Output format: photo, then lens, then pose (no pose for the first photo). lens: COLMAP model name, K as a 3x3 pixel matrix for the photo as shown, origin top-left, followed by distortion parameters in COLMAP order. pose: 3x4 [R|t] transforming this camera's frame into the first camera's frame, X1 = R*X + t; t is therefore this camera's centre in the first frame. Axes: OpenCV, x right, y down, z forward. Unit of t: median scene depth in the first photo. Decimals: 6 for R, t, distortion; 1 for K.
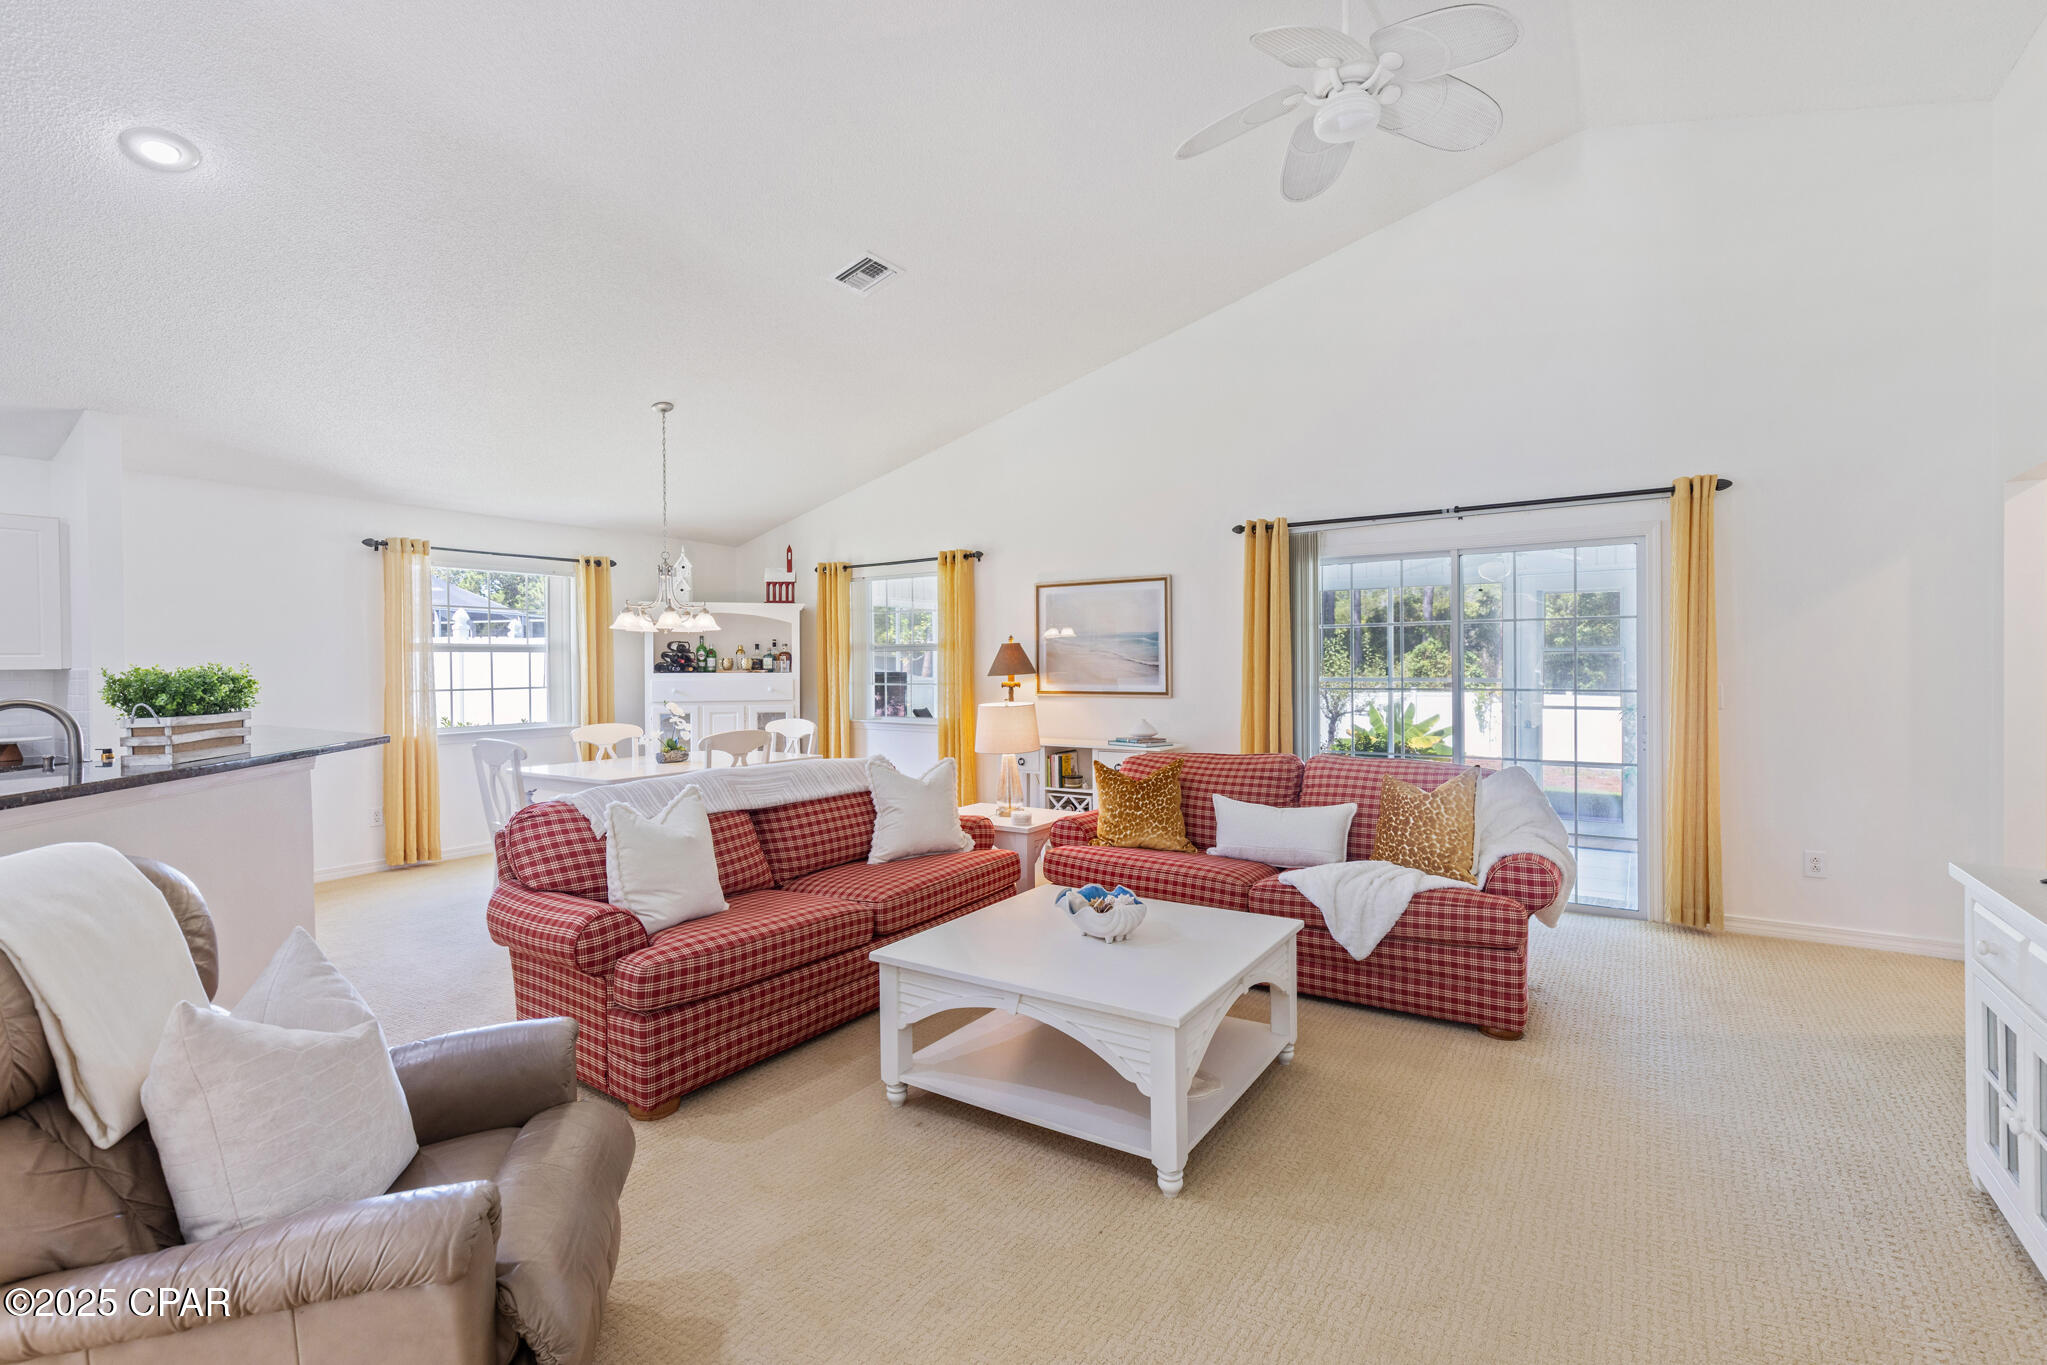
lens RADIAL K [[925.1, 0, 1029.2], [0, 925.1, 670.6], [0, 0, 1]] dist [0.008287, 0.000086]
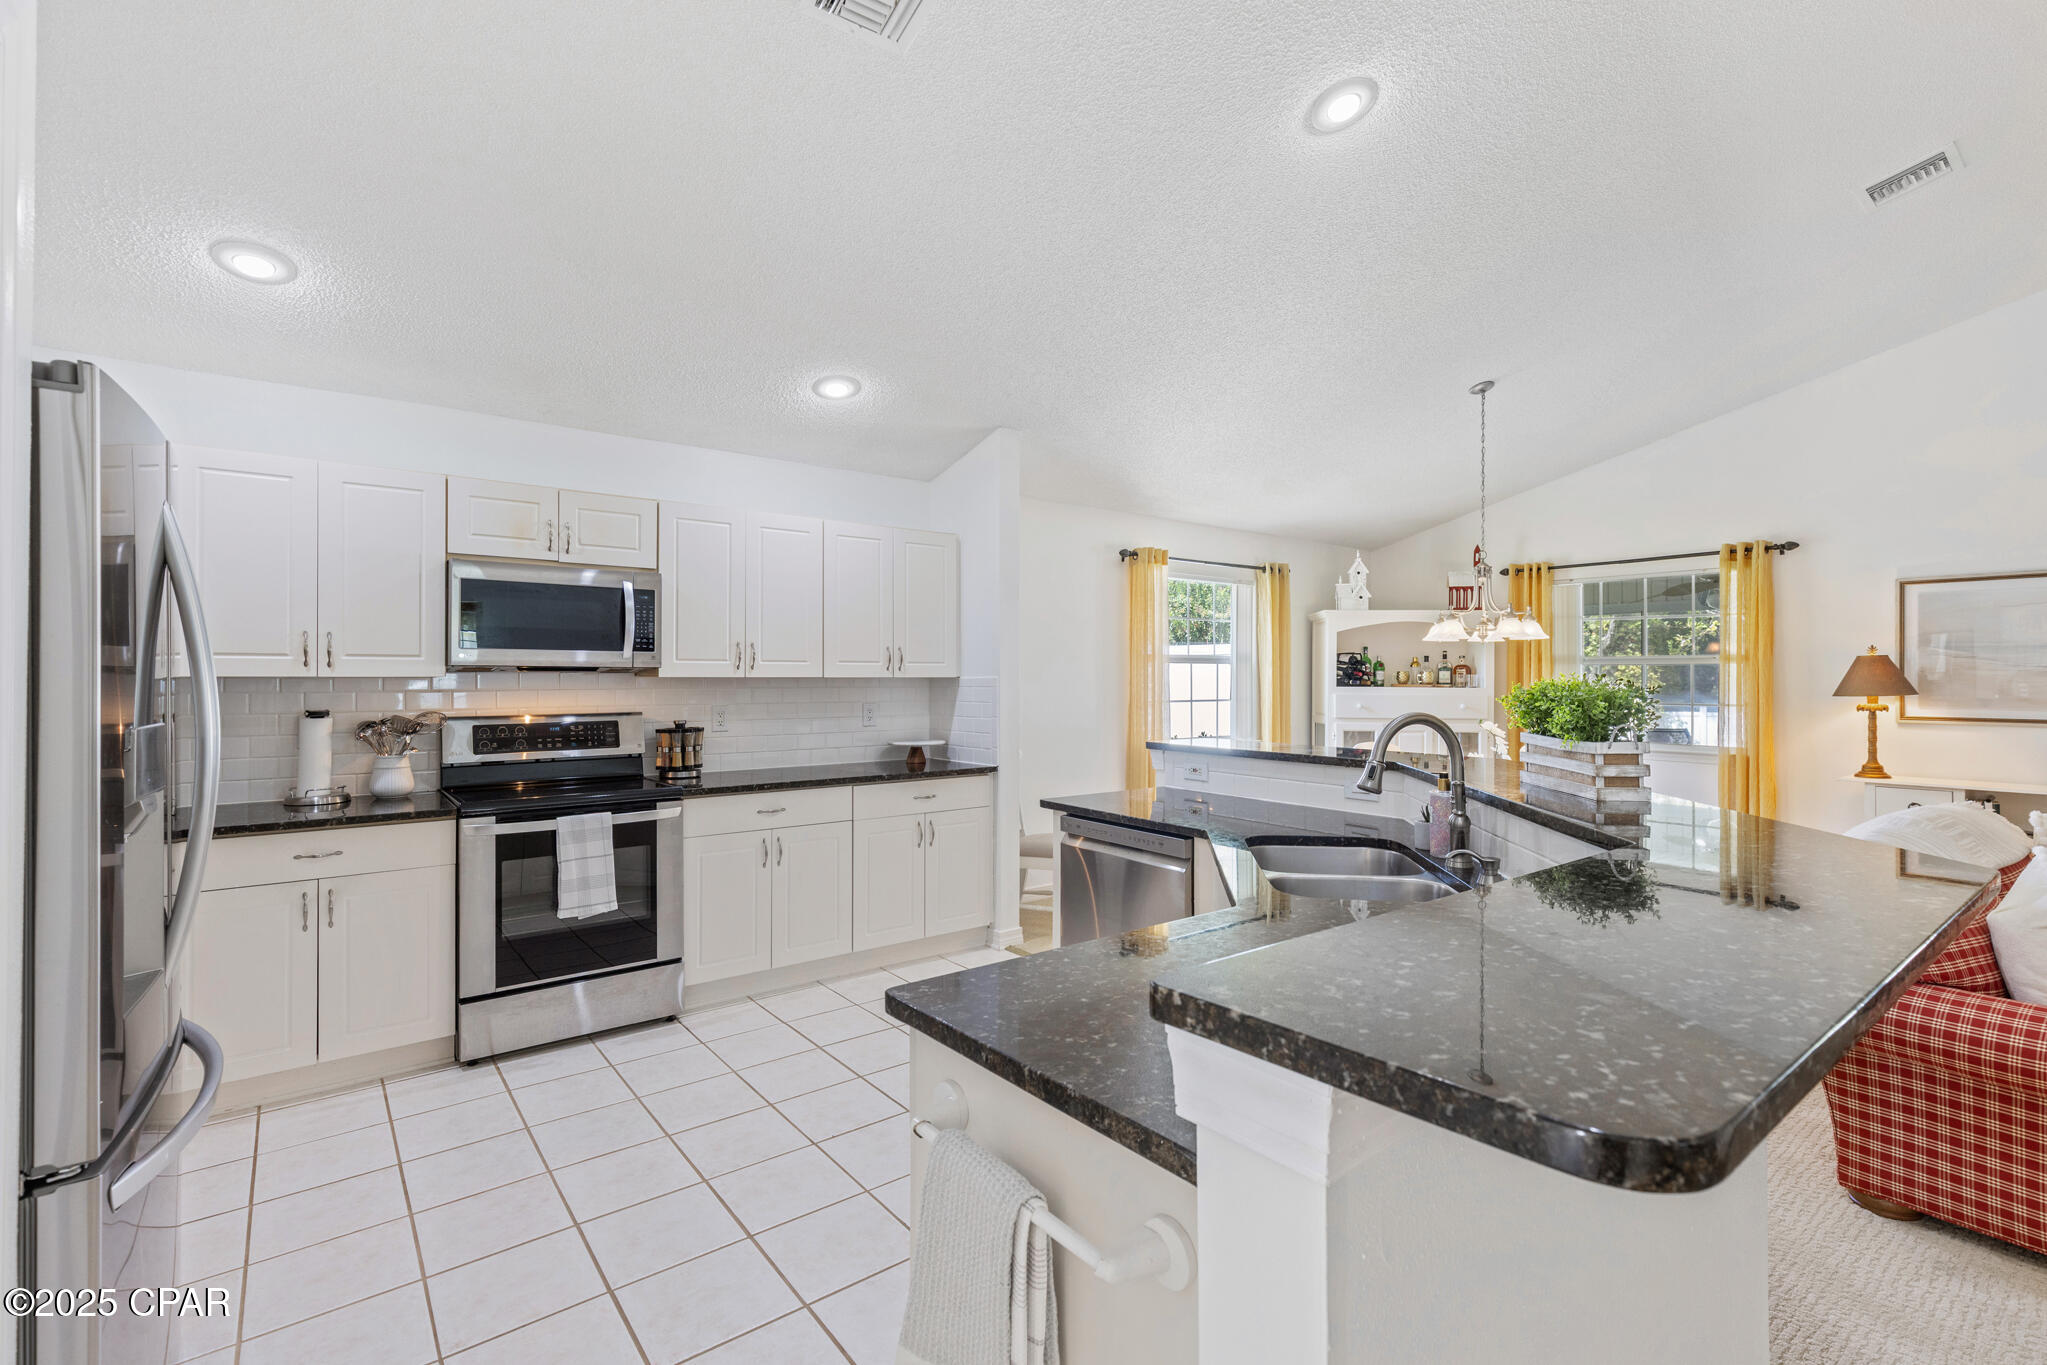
lens RADIAL K [[911.9, 0, 1023.5], [0, 911.9, 682.5], [0, 0, 1]] dist [0.009221, 0.000149]
pose [[0.948102, 0.011927, -0.317741, -0.455795], [-0.012133, 0.999926, 0.001331, 0.001321], [0.317733, 0.002593, 0.948177, 0.029304]]
